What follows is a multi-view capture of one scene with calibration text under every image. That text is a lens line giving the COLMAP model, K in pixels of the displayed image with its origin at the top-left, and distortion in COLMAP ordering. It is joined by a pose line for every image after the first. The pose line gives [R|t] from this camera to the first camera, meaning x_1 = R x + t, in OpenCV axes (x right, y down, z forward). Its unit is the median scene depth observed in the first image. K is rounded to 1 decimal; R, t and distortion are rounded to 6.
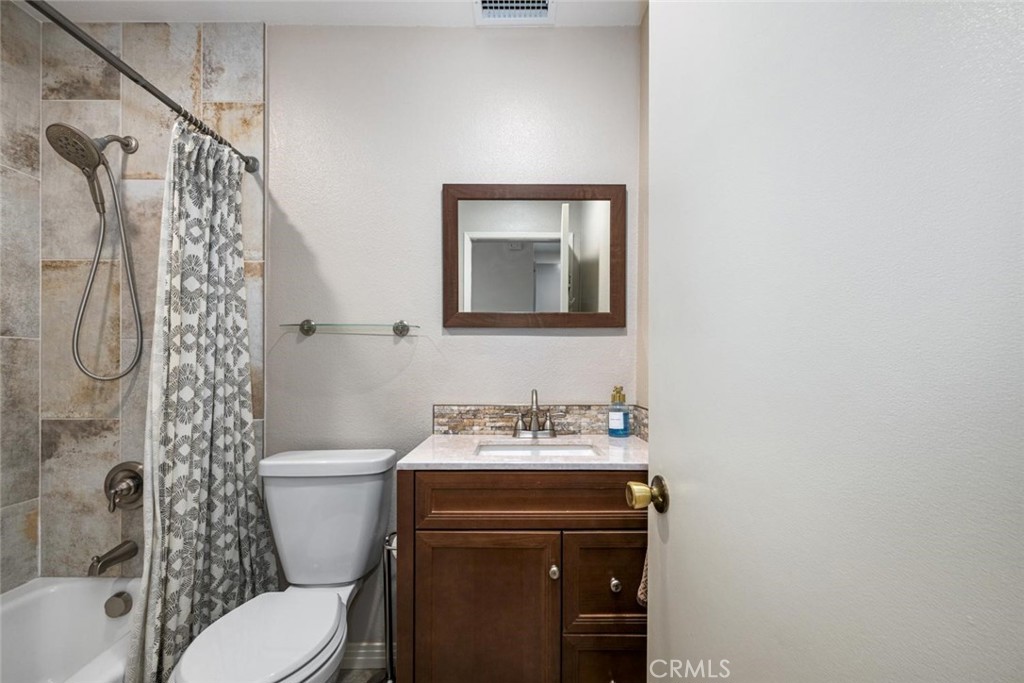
lens RADIAL K [[413.3, 0, 515.8], [0, 413.3, 364.6], [0, 0, 1]] dist [-0.001349, 0.000242]
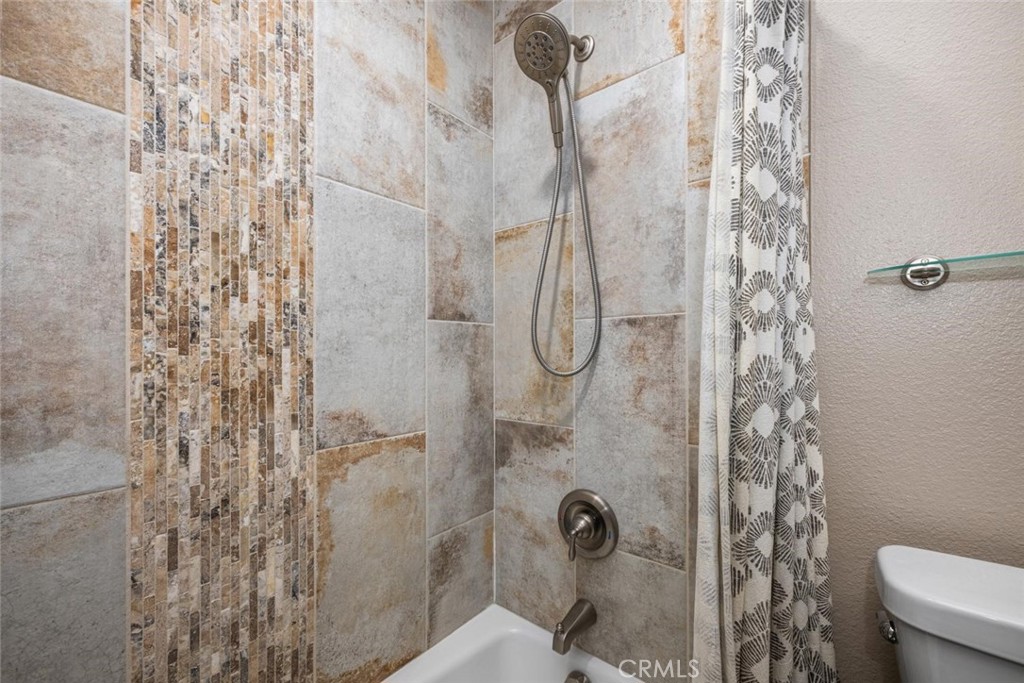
lens RADIAL K [[413.3, 0, 512.1], [0, 413.3, 348.2], [0, 0, 1]] dist [-0.001349, 0.000242]
pose [[0.760781, -0.008810, -0.648949, -0.567616], [0.005540, 0.999960, -0.007080, -0.006657], [0.648985, 0.001791, 0.760799, 0.371851]]
